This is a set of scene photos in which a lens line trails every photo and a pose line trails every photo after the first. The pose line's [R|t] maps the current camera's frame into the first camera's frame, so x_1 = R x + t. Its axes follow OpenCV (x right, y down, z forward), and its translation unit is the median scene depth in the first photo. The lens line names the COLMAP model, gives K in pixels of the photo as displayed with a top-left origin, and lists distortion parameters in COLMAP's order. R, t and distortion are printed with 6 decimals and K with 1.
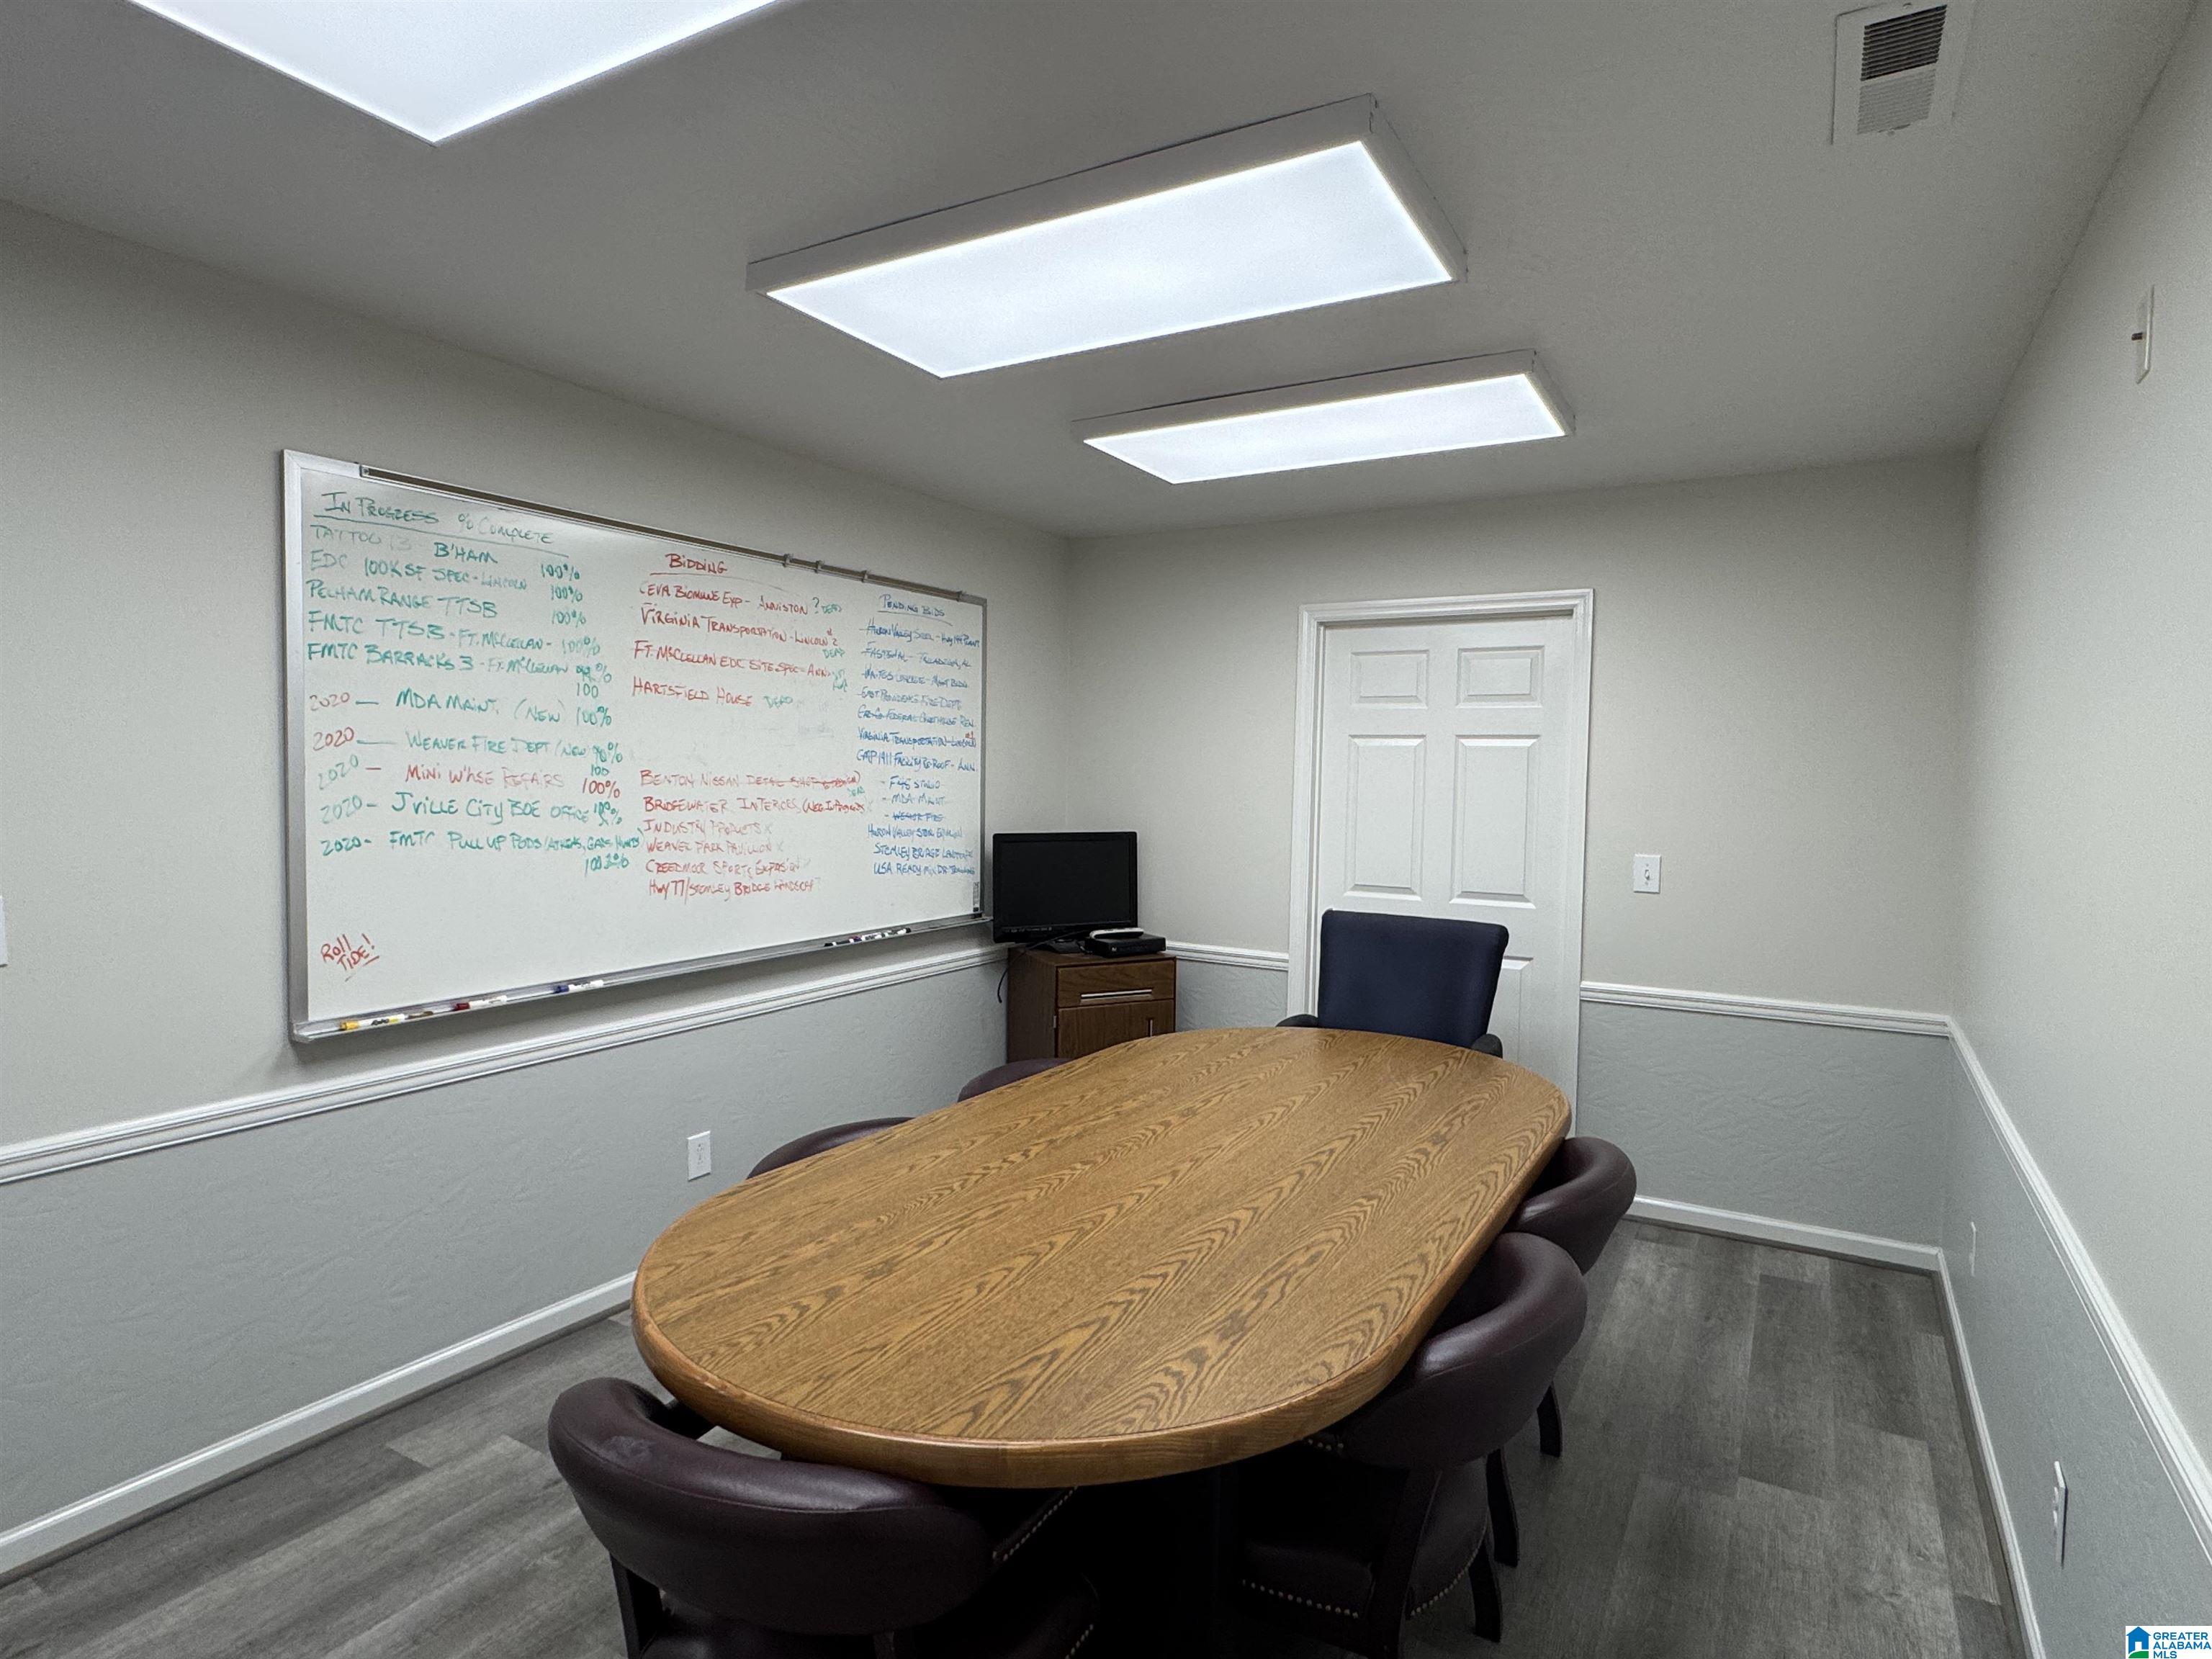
lens RADIAL K [[1209.9, 0, 1095.7], [0, 1209.9, 820.4], [0, 0, 1]] dist [-0.002314, 0.002020]
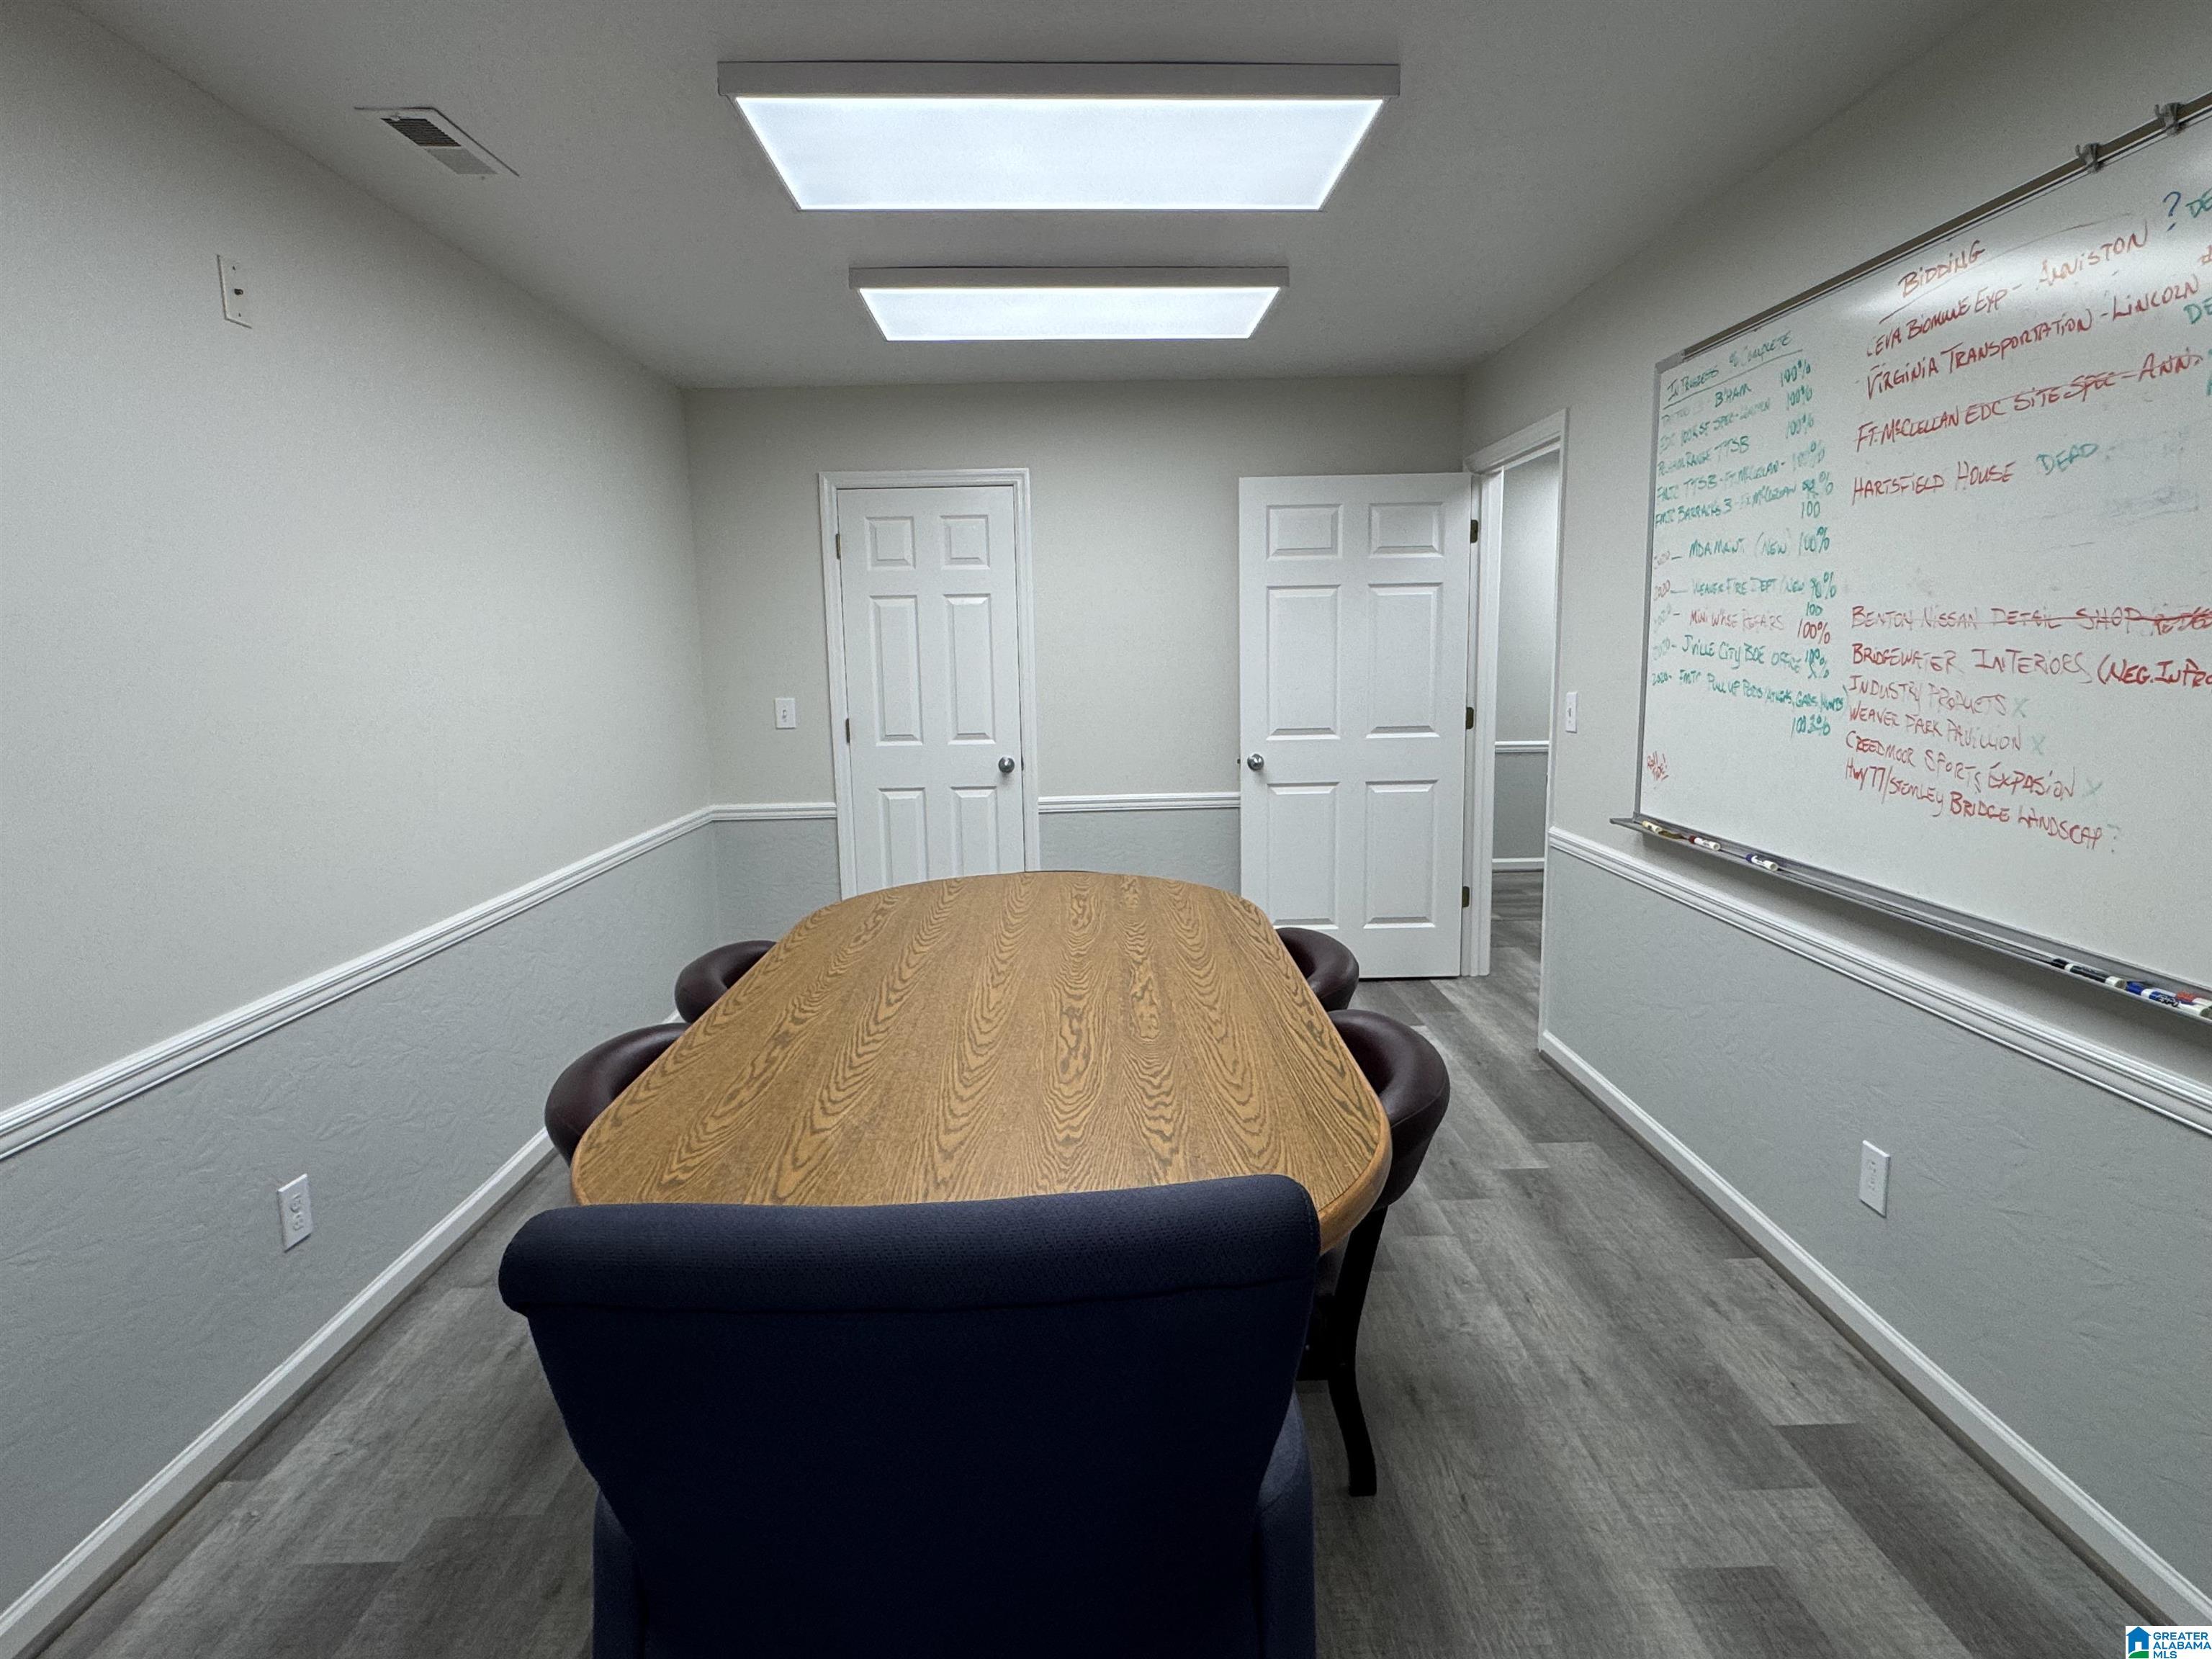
lens RADIAL K [[1209.9, 0, 1111.9], [0, 1209.9, 826.0], [0, 0, 1]] dist [-0.002314, 0.002020]
pose [[-0.848664, 0.083124, -0.522361, 0.420377], [-0.015301, 0.983303, 0.181333, -0.038546], [0.528712, 0.161883, -0.833221, 1.463289]]
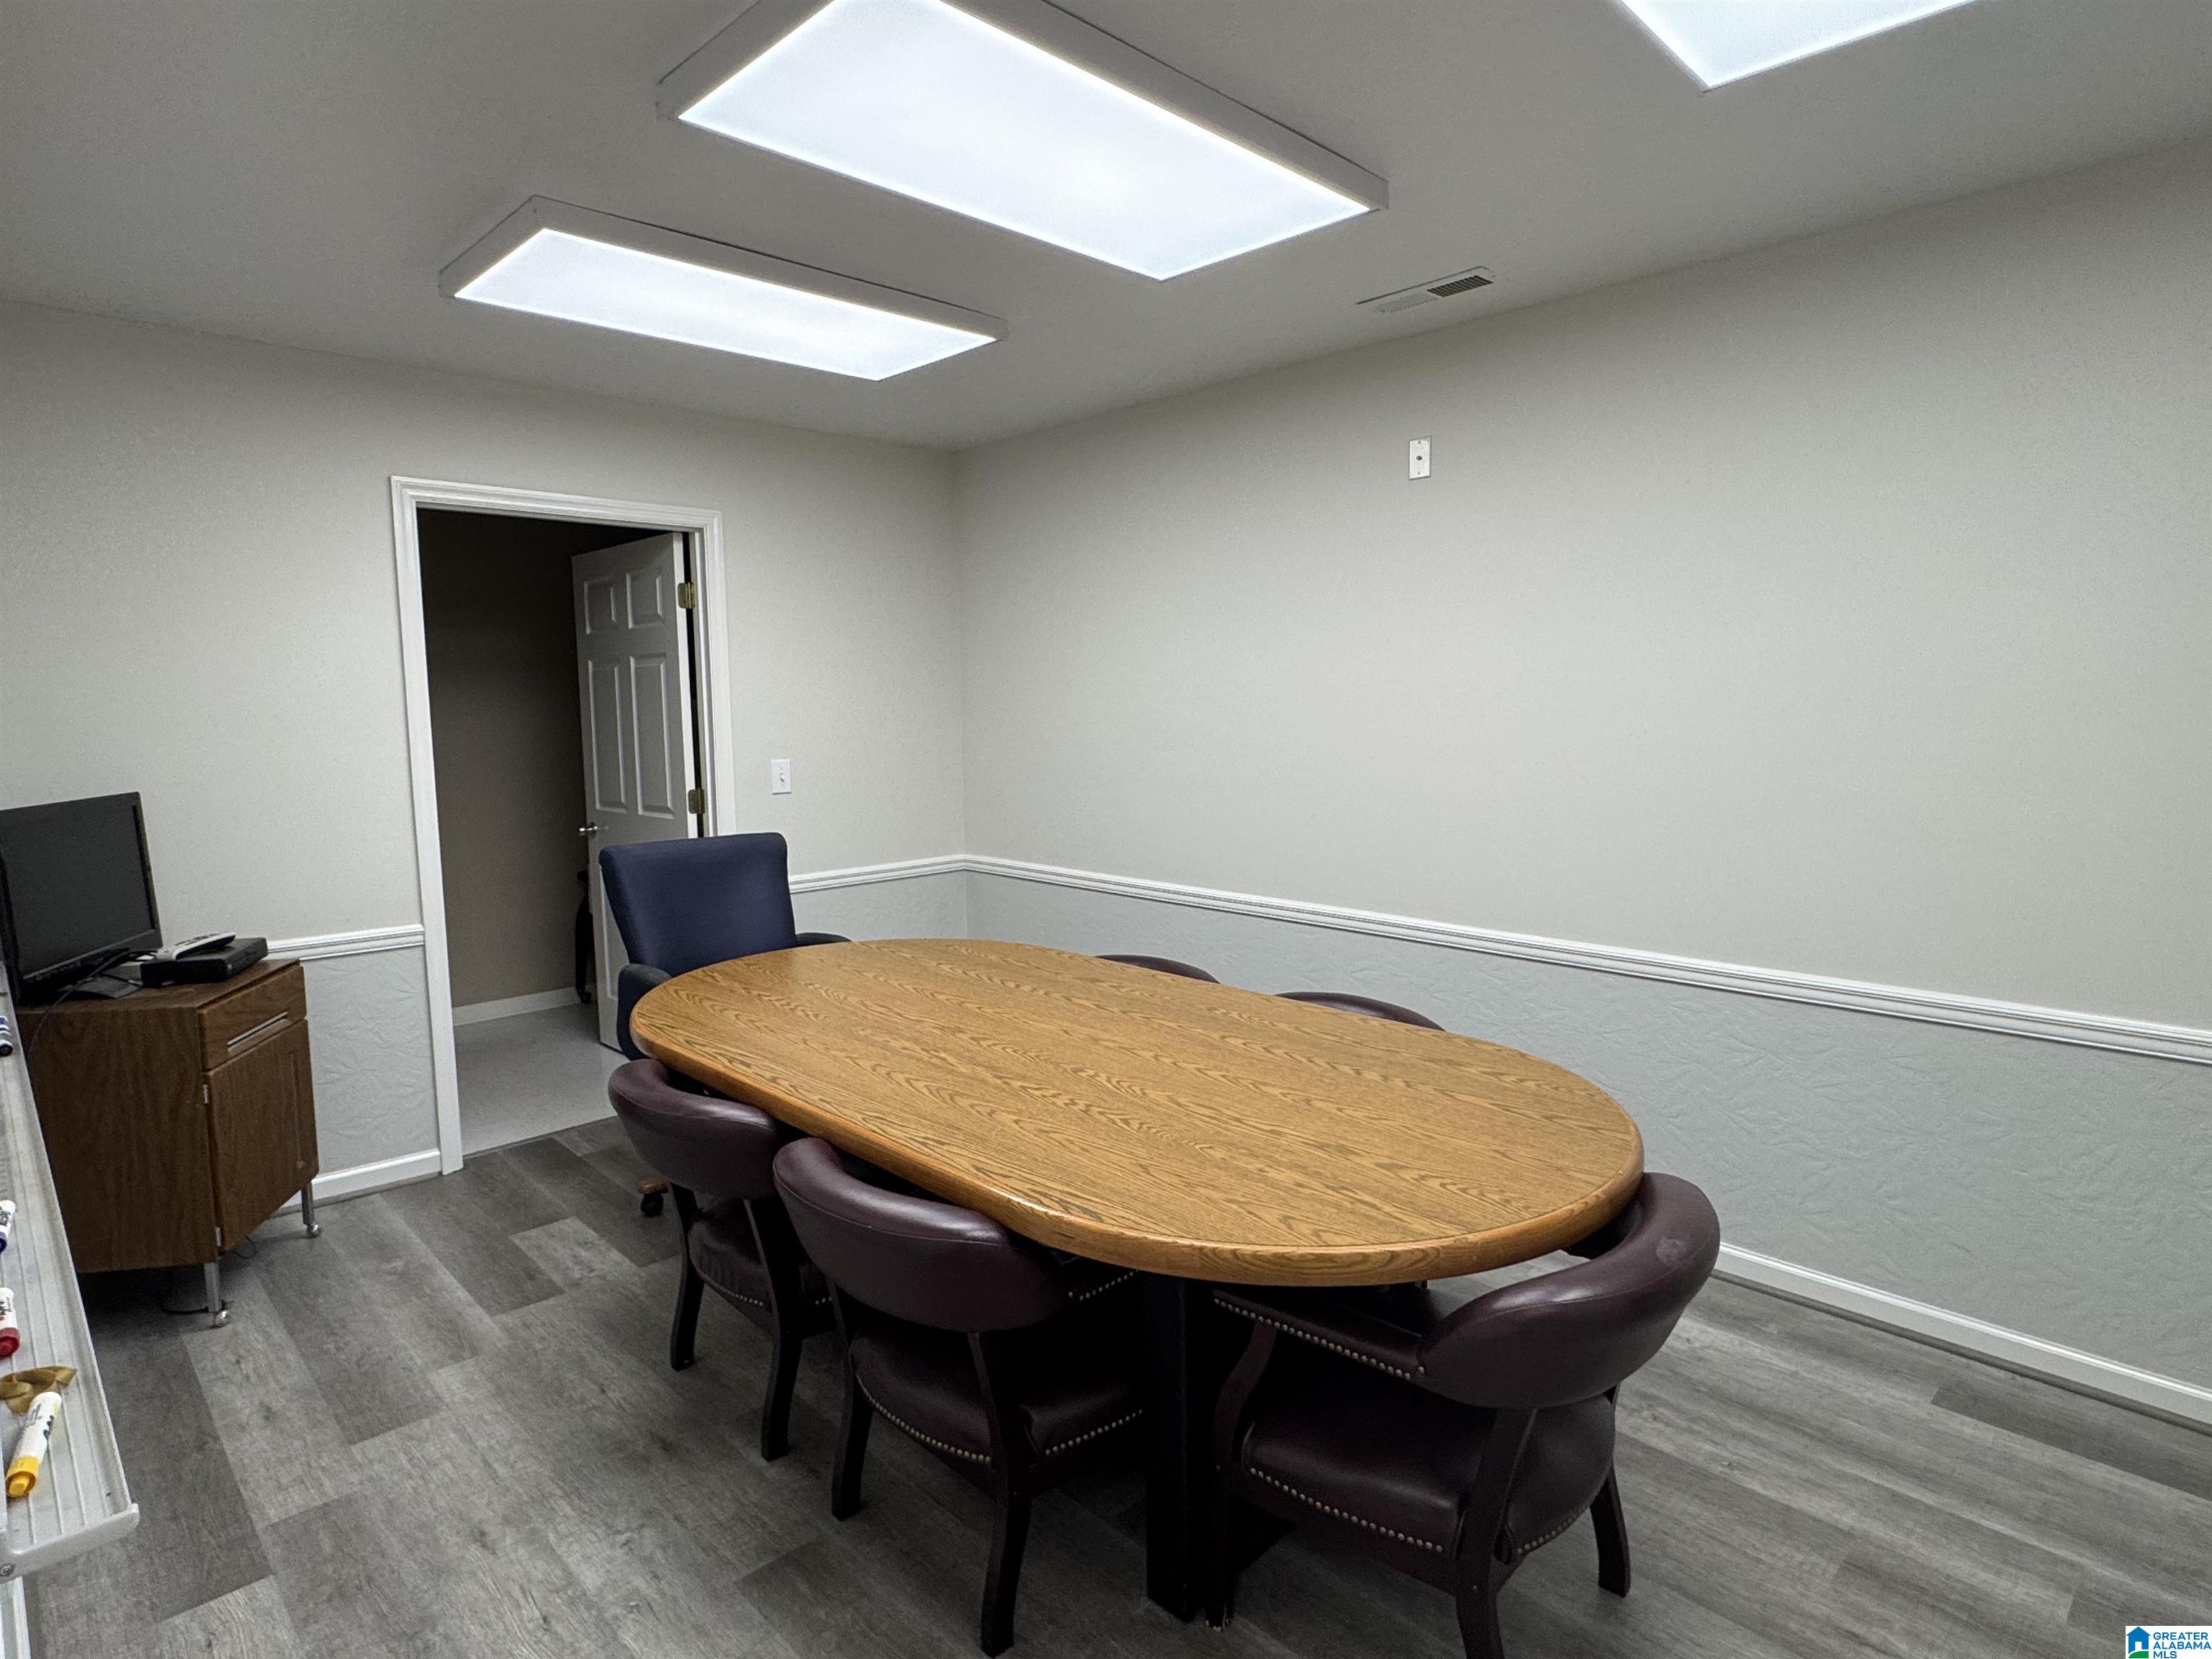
lens RADIAL K [[1209.9, 0, 1102.4], [0, 1209.9, 824.1], [0, 0, 1]] dist [-0.002314, 0.002020]
pose [[0.265185, -0.119031, 0.956822, -0.696319], [0.058771, 0.992501, 0.107181, -0.019355], [-0.962405, 0.027811, 0.270192, 0.523685]]
